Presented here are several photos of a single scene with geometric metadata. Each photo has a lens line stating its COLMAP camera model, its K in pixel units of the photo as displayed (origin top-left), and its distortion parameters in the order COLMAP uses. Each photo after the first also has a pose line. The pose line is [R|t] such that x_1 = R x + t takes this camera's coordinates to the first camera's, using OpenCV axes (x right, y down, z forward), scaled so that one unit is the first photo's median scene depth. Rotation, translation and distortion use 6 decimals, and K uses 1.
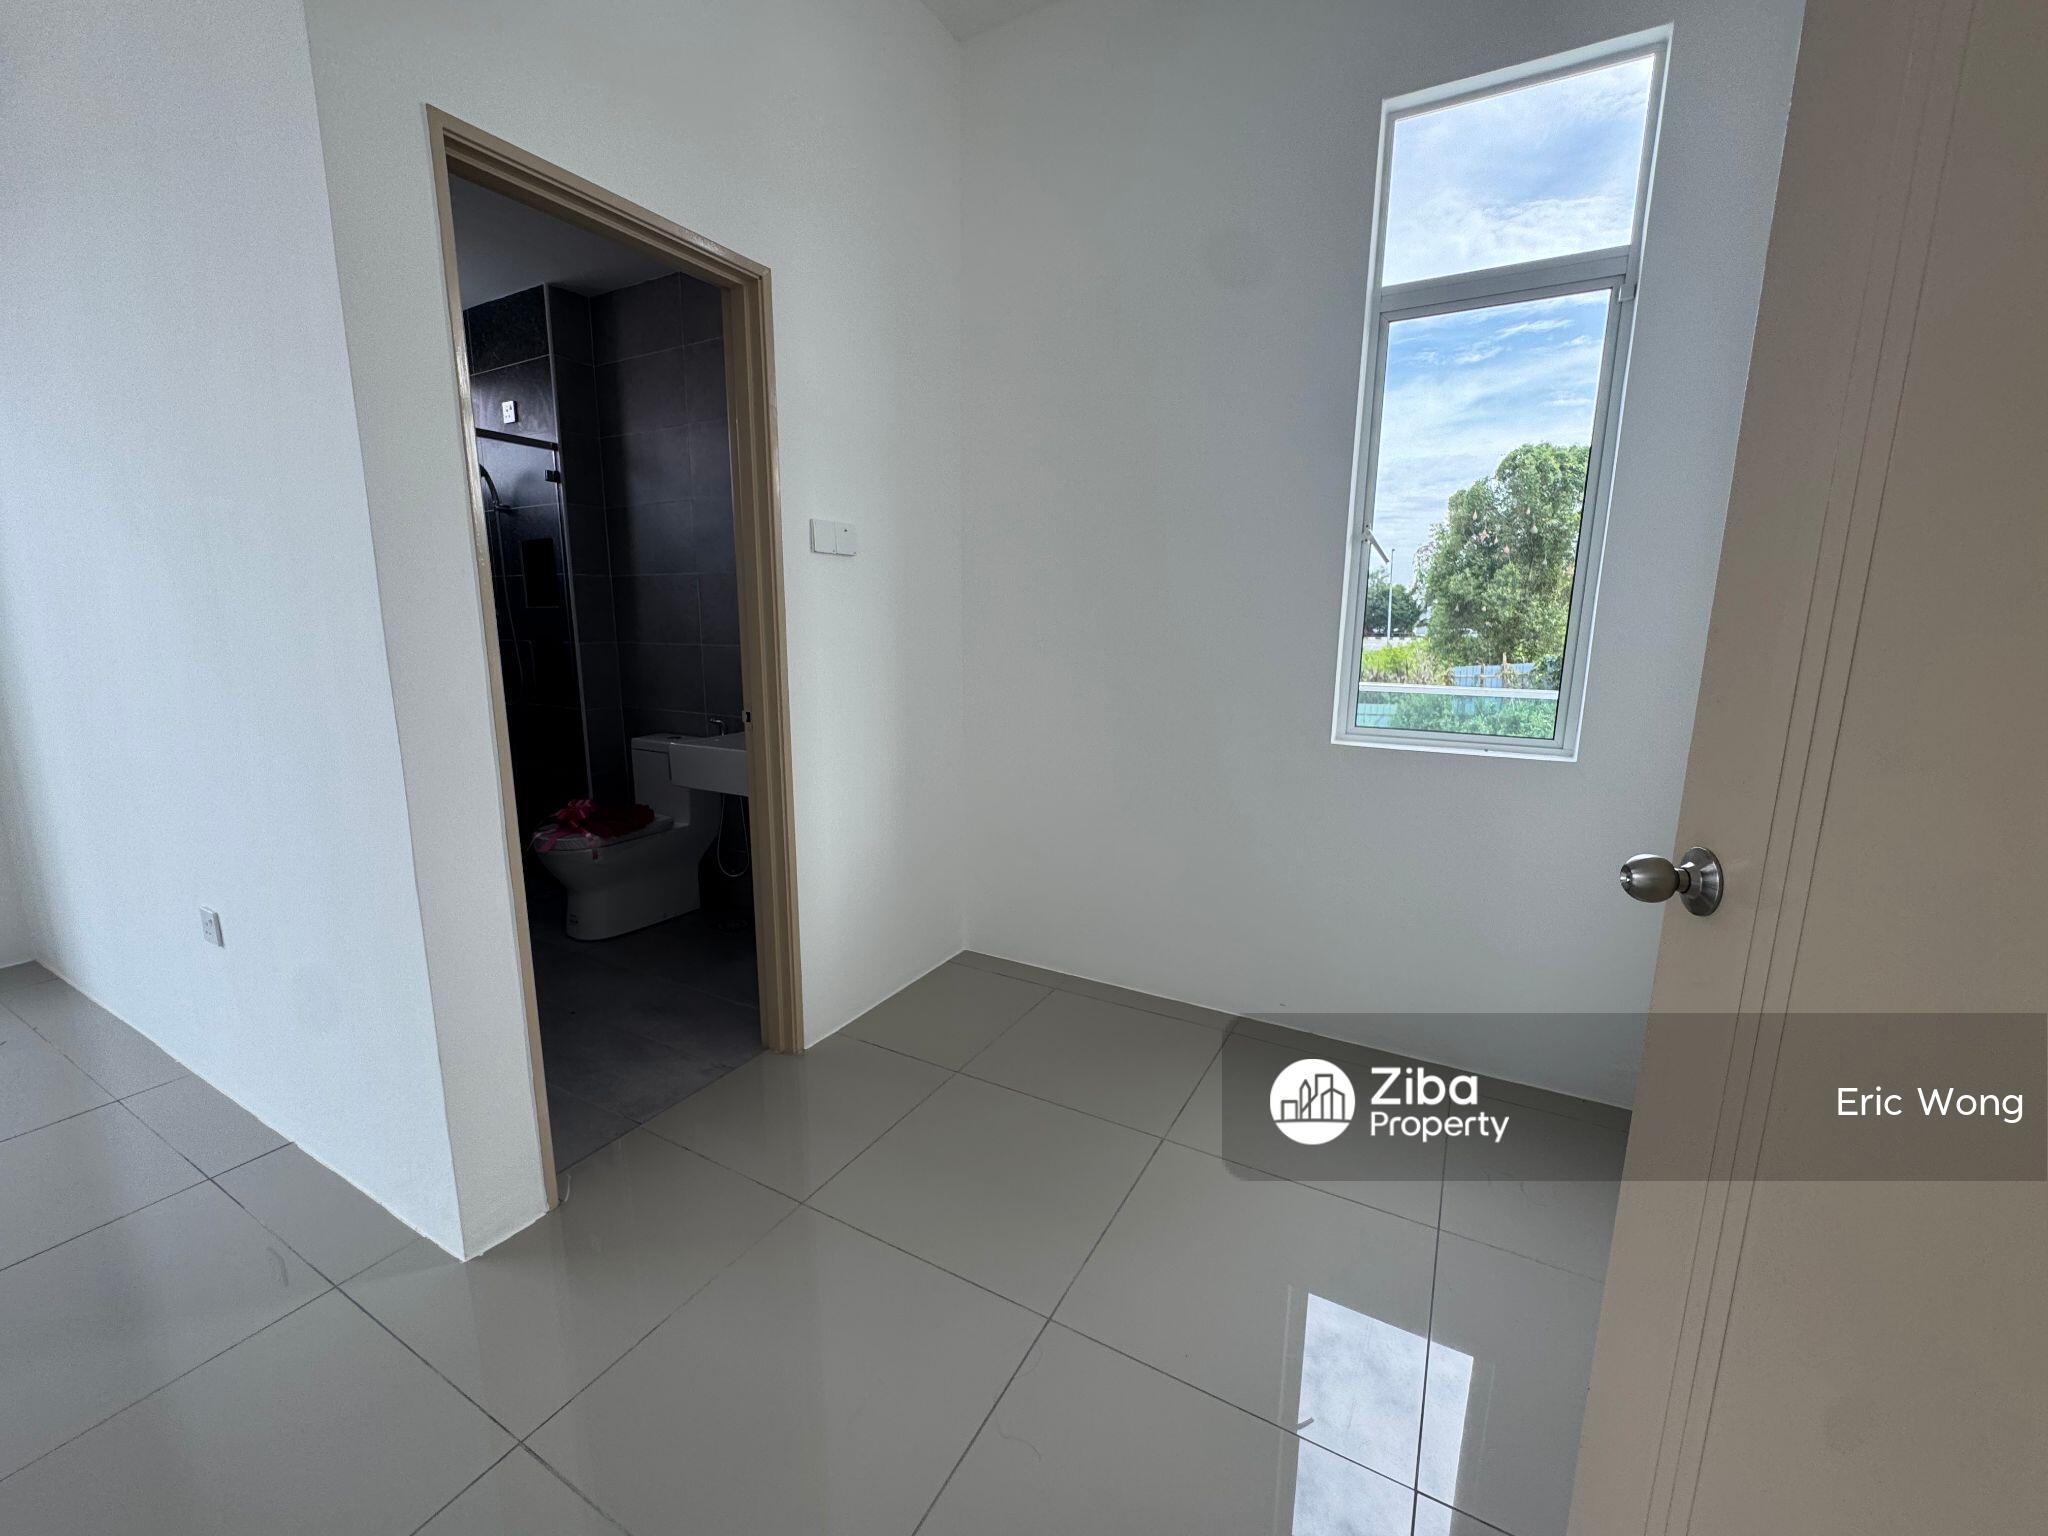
lens RADIAL K [[818.4, 0, 1025.4], [0, 818.4, 766.5], [0, 0, 1]] dist [-0.002792, 0.000173]
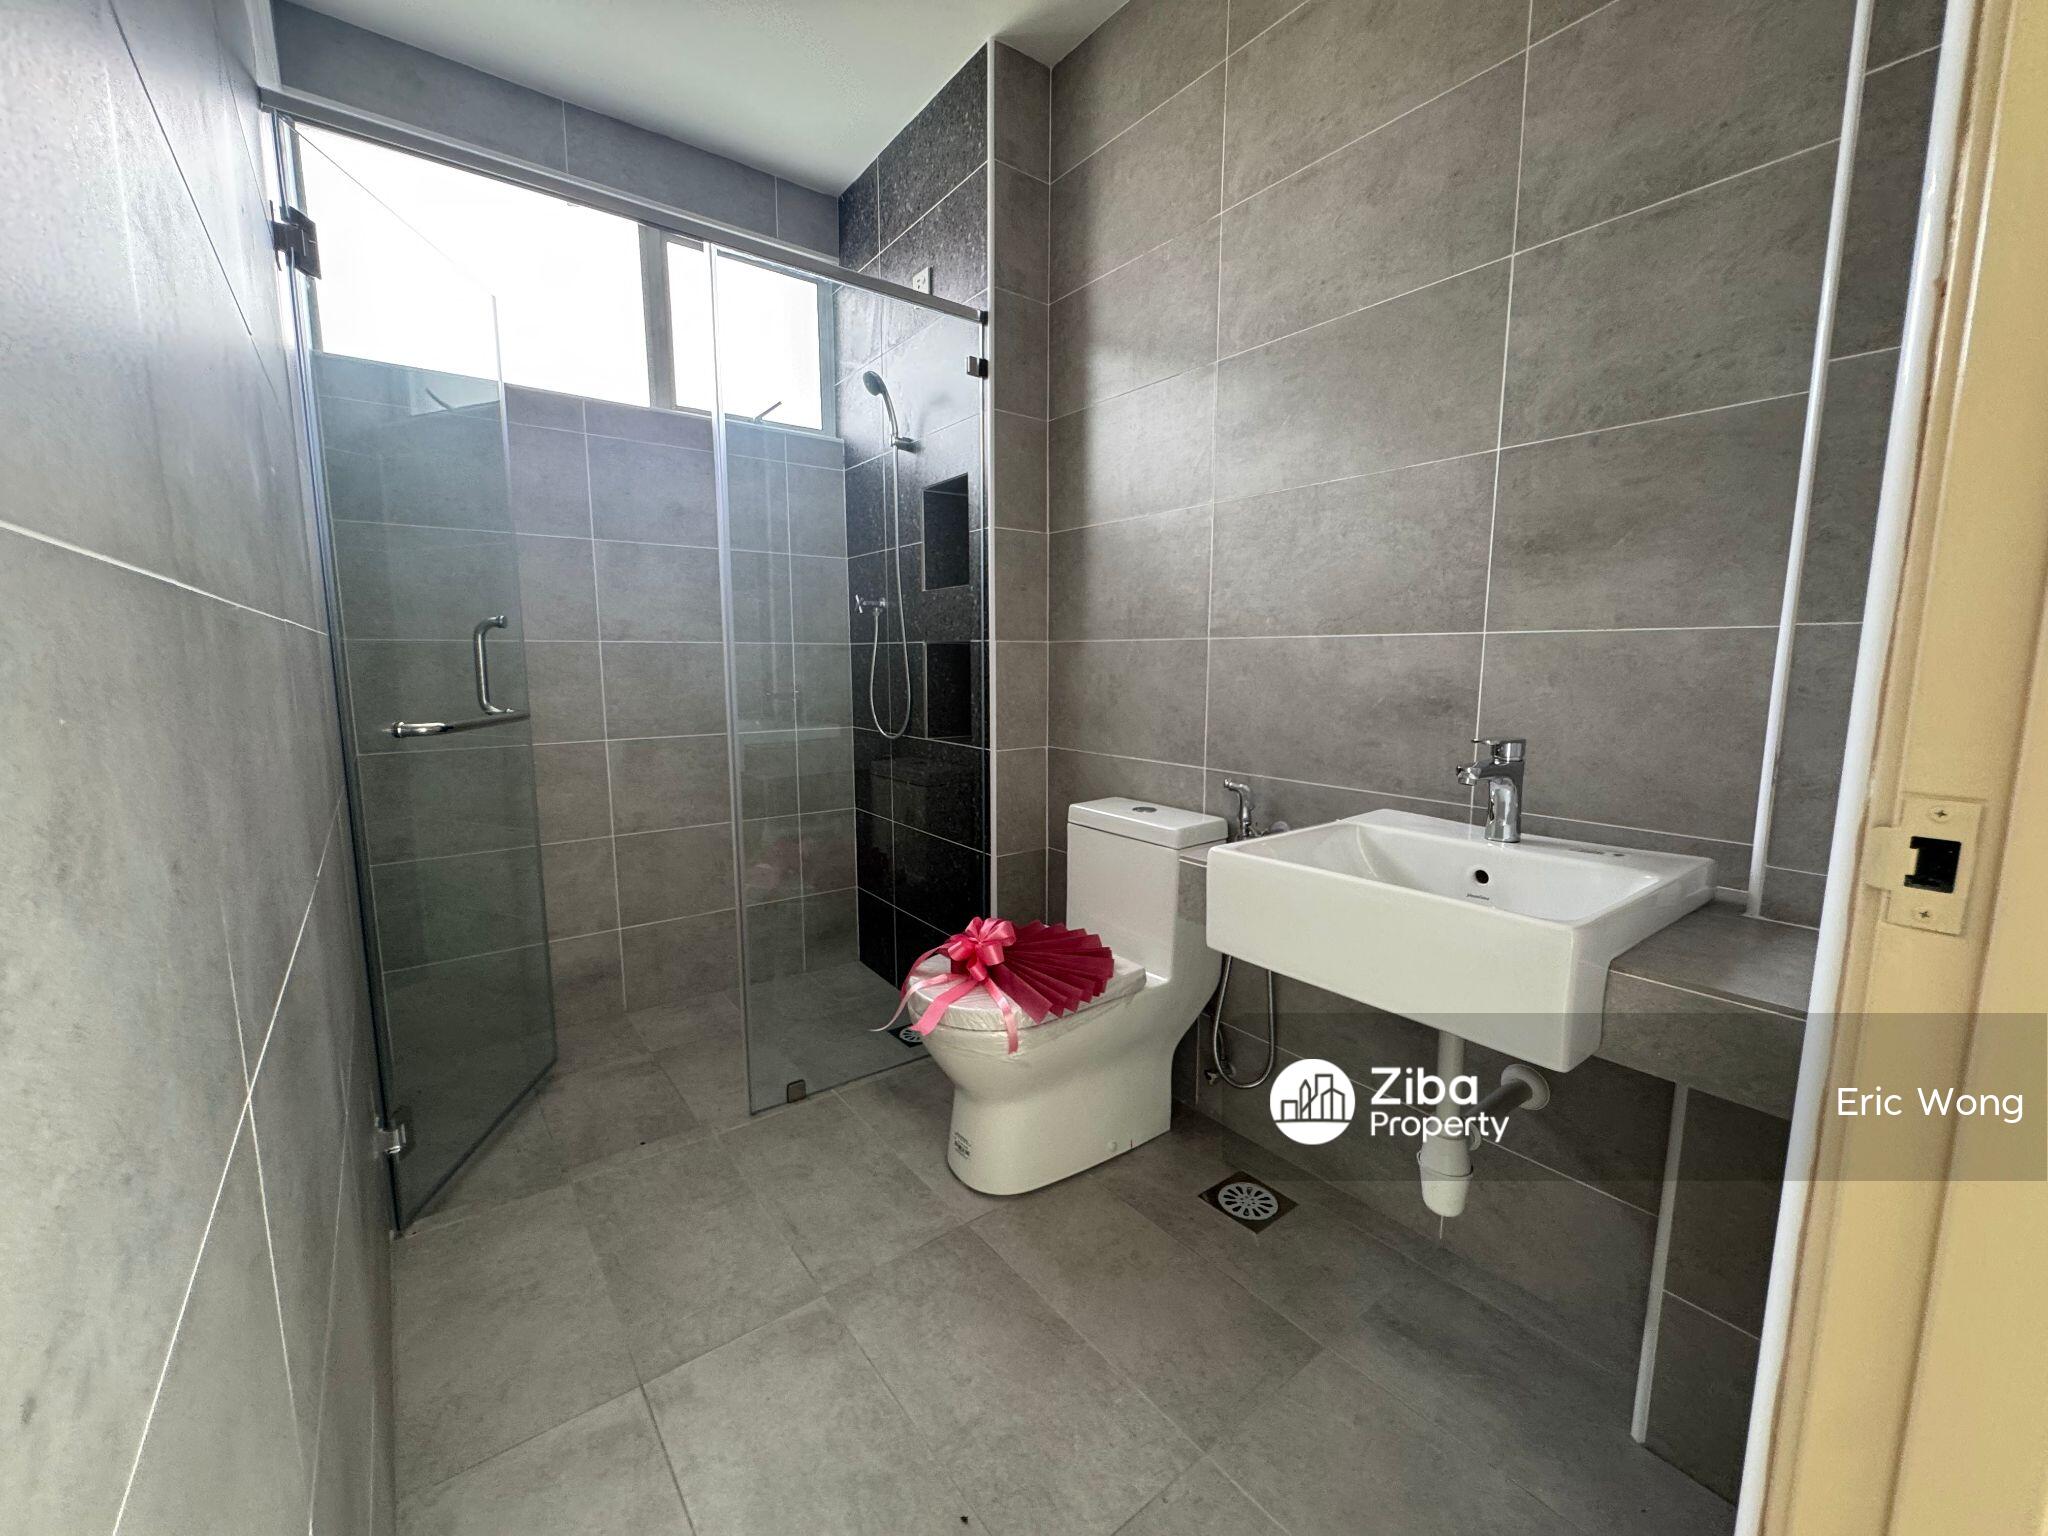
lens RADIAL K [[818.4, 0, 1015.7], [0, 818.4, 766.9], [0, 0, 1]] dist [-0.002792, 0.000173]
pose [[0.915520, 0.045875, -0.399649, -0.303313], [-0.066564, 0.997057, -0.038035, -0.038452], [0.396728, 0.061424, 0.915879, 0.484773]]
